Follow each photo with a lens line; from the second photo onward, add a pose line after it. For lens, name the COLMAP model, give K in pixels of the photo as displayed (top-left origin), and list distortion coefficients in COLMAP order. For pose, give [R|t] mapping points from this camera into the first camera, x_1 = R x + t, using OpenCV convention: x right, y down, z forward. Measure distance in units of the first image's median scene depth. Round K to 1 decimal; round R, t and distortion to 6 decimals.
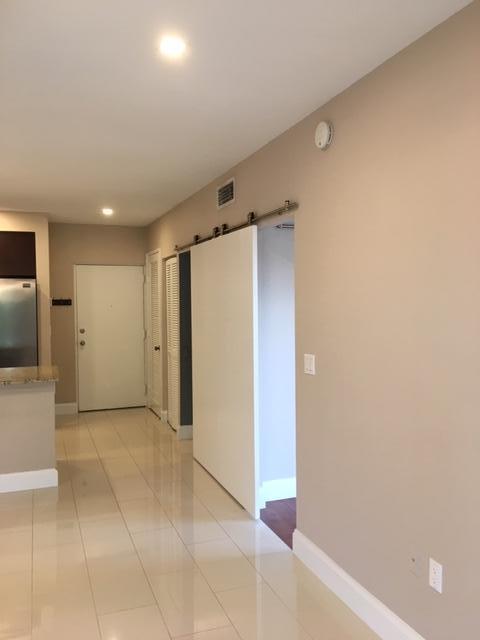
lens RADIAL K [[558.3, 0, 239.5], [0, 558.3, 315.8], [0, 0, 1]] dist [0.059507, -0.038144]
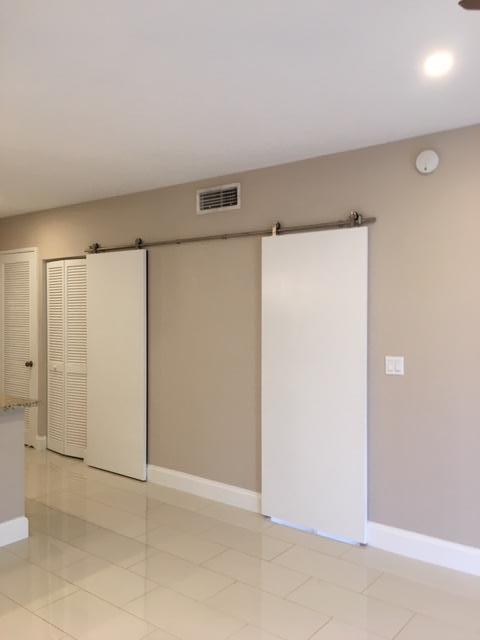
lens RADIAL K [[558.3, 0, 238.7], [0, 558.3, 319.6], [0, 0, 1]] dist [0.059507, -0.038144]
pose [[0.846468, -0.002279, 0.532435, -0.364297], [0.009685, 0.999891, -0.011118, 0.002846], [-0.532351, 0.014567, 0.846398, 0.113782]]
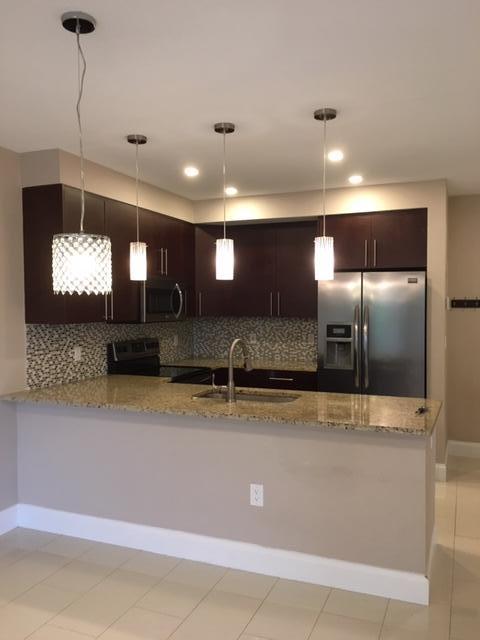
lens RADIAL K [[558.3, 0, 239.8], [0, 558.3, 320.2], [0, 0, 1]] dist [0.059507, -0.038144]
pose [[0.747600, 0.030869, -0.663431, -0.056410], [-0.028243, 0.999493, 0.014680, -0.006151], [0.663548, 0.007762, 0.748093, 0.298297]]
